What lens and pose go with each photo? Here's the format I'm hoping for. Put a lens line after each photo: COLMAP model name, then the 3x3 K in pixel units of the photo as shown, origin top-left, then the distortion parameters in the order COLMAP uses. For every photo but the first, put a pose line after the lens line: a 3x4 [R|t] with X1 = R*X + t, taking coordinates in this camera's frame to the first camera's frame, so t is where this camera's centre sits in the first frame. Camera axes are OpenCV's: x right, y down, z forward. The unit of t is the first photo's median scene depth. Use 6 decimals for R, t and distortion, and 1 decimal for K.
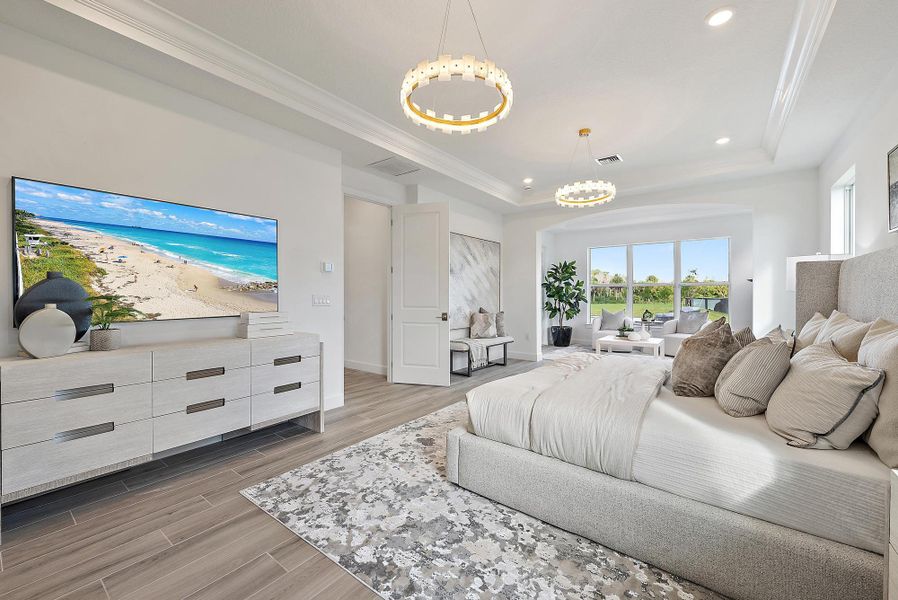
lens RADIAL K [[352.9, 0, 450.7], [0, 352.9, 299.1], [0, 0, 1]] dist [-0.000884, 0.000284]
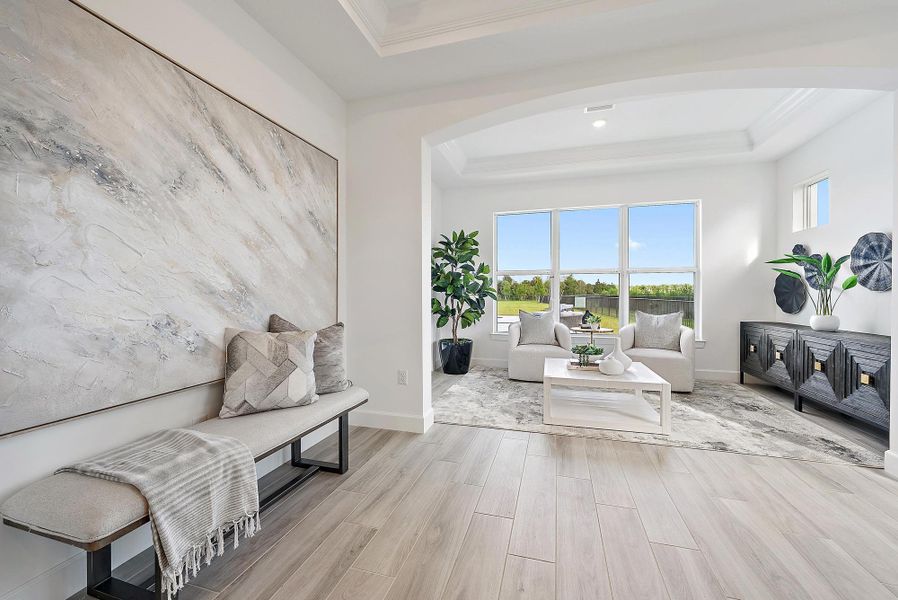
lens RADIAL K [[352.9, 0, 451.9], [0, 352.9, 298.1], [0, 0, 1]] dist [-0.000884, 0.000284]
pose [[0.933252, -0.003323, 0.359206, 0.095144], [0.002200, 0.999991, 0.003536, 0.004749], [-0.359214, -0.002510, 0.933252, 0.457468]]
